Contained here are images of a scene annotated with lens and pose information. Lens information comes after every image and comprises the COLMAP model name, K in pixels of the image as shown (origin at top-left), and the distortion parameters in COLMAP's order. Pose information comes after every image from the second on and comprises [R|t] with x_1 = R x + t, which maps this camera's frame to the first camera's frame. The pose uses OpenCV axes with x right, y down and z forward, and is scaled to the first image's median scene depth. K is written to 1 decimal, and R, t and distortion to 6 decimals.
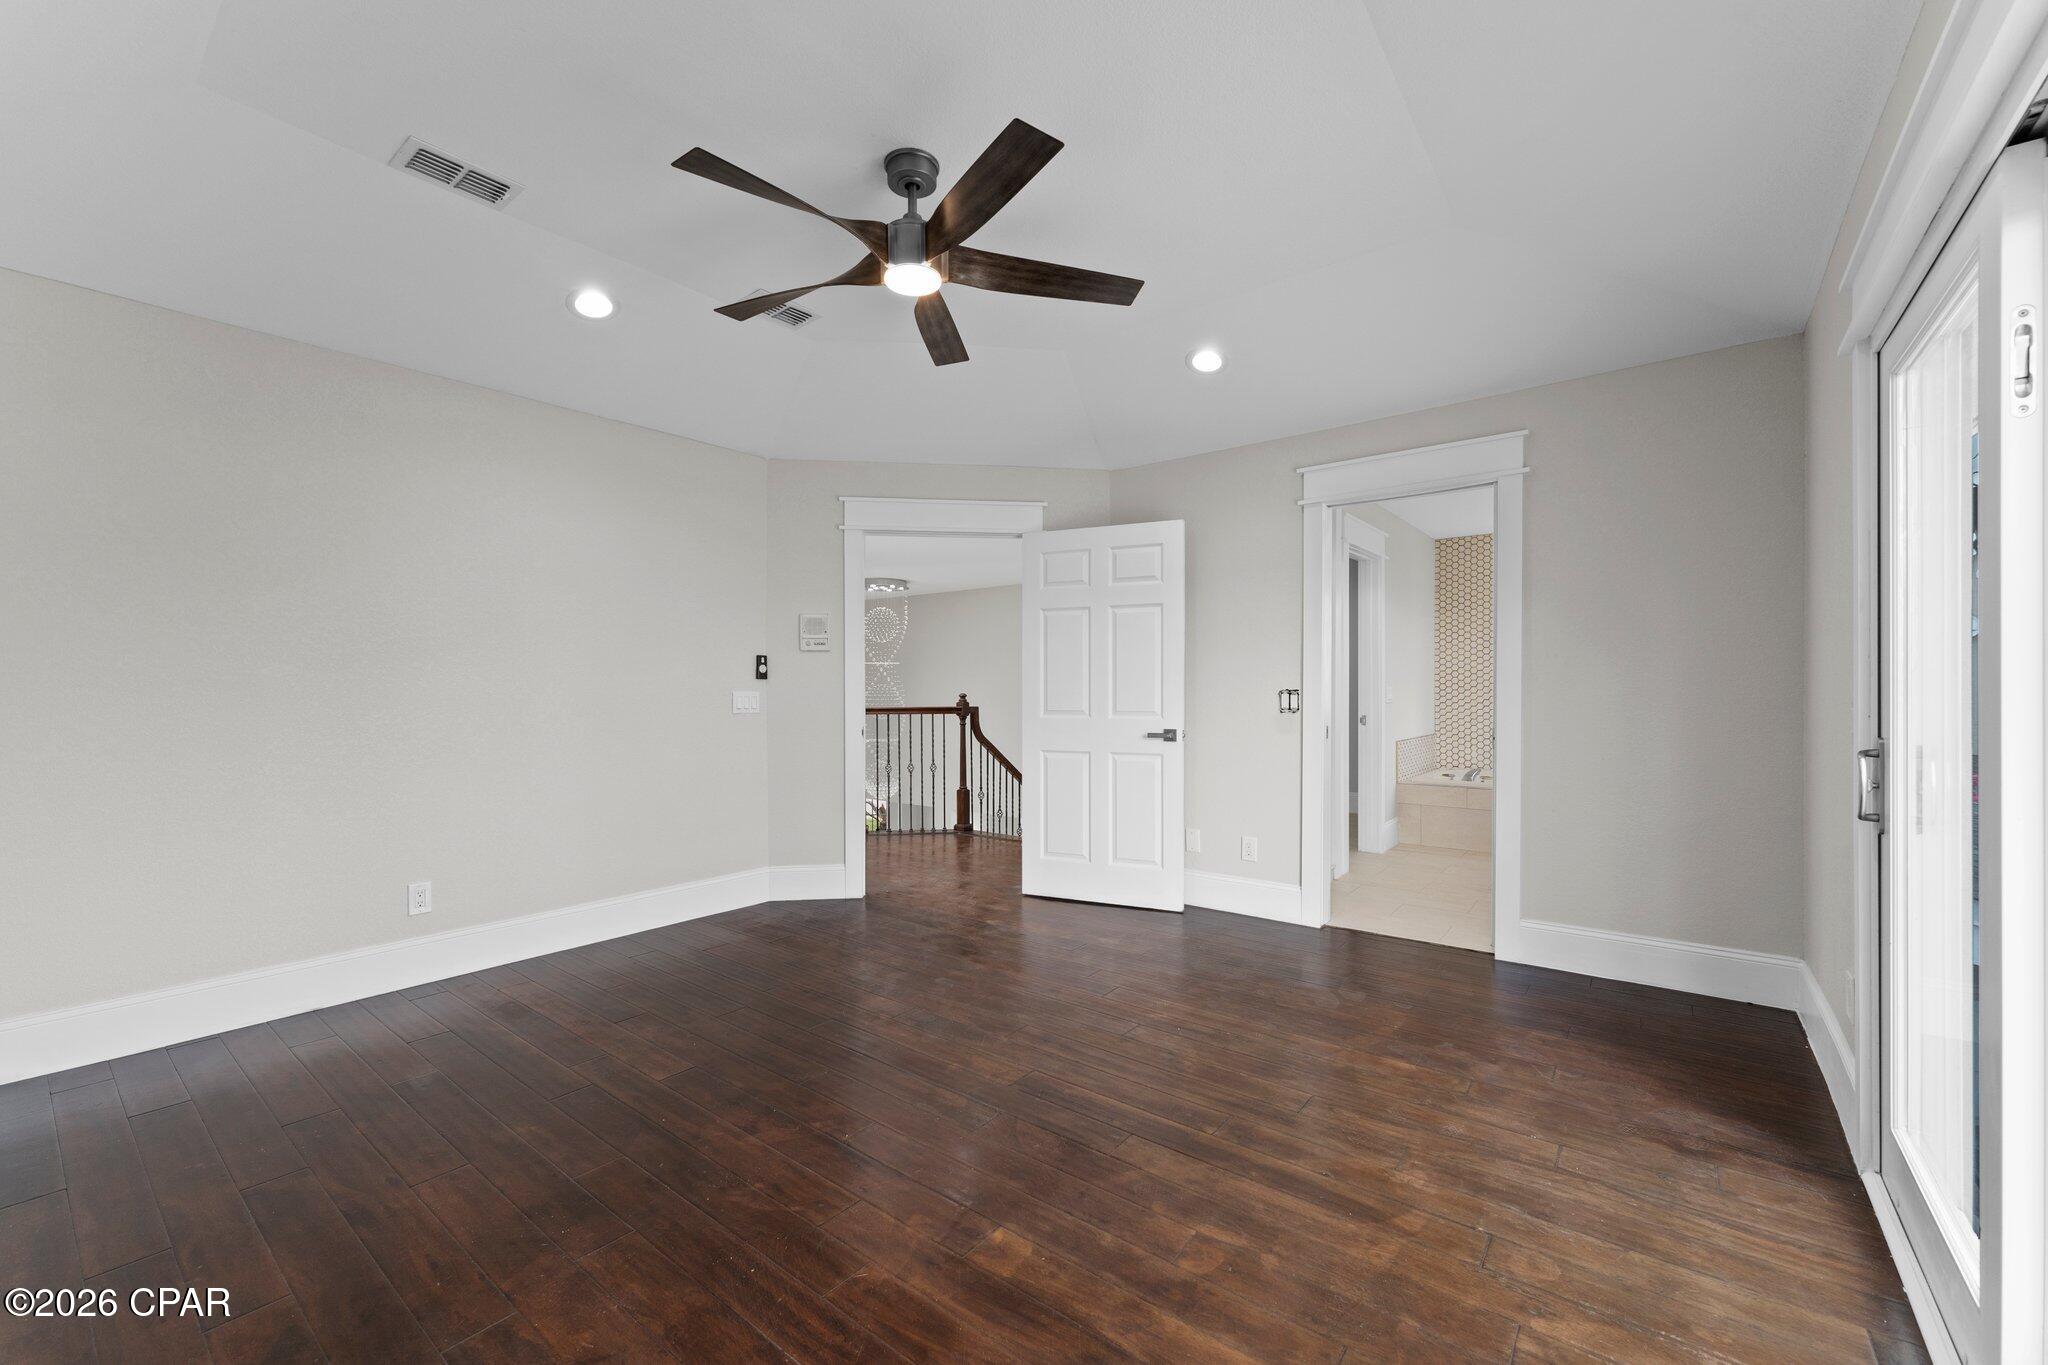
lens RADIAL K [[819.1, 0, 1011.2], [0, 819.1, 695.9], [0, 0, 1]] dist [0.001598, 0.000982]
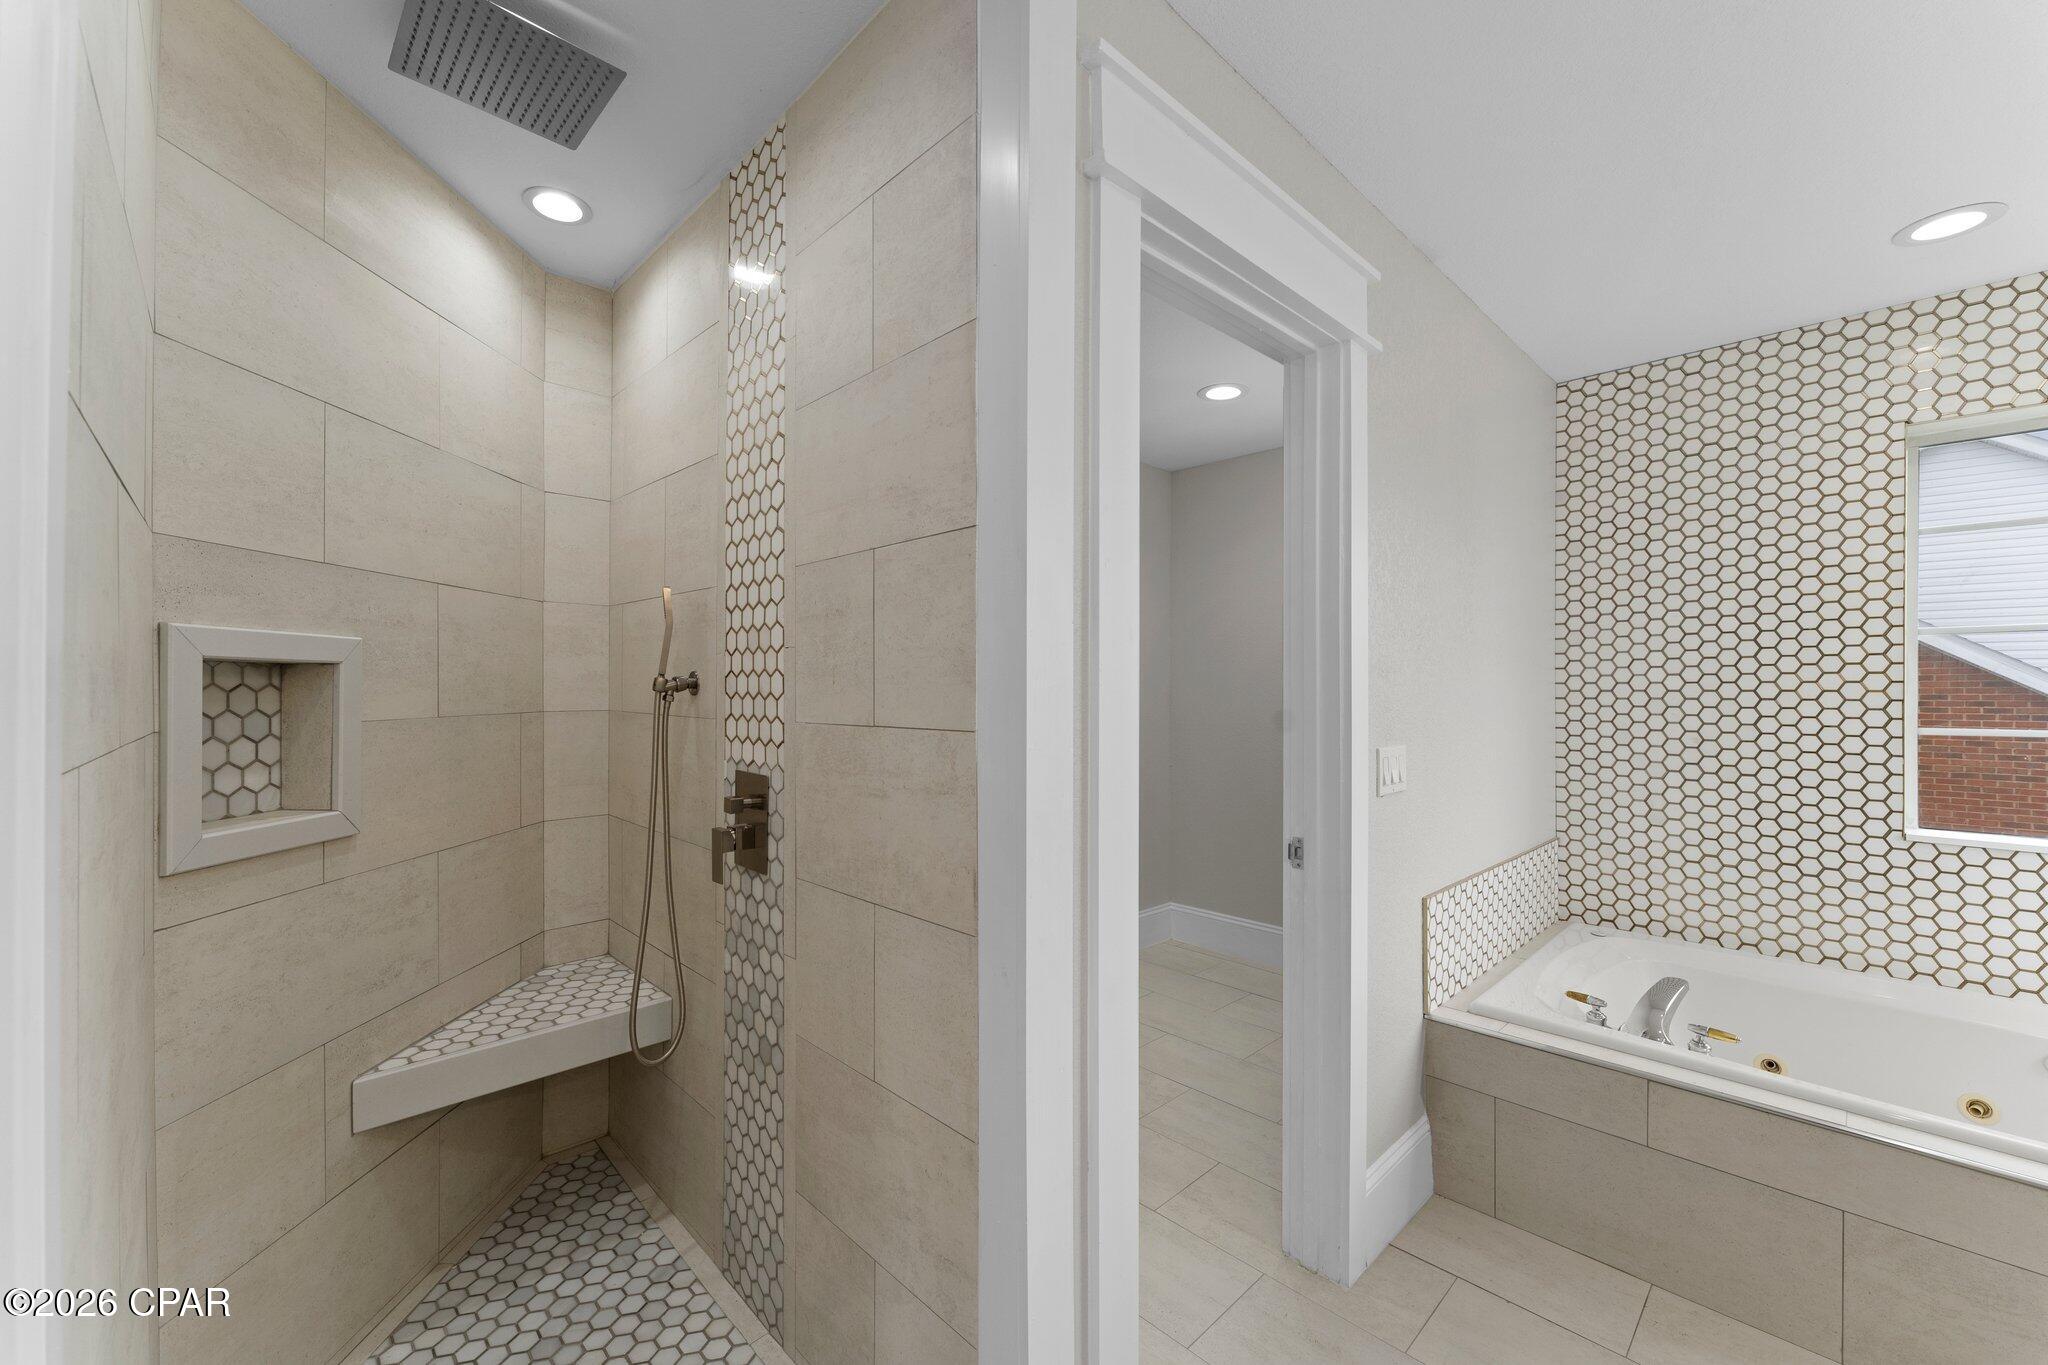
lens RADIAL K [[819.1, 0, 1007.4], [0, 819.1, 687.4], [0, 0, 1]] dist [0.001598, 0.000982]
pose [[0.991191, 0.007798, -0.132210, 0.296641], [-0.009750, 0.999853, -0.014120, -0.023566], [0.132081, 0.015284, 0.991121, 0.549980]]
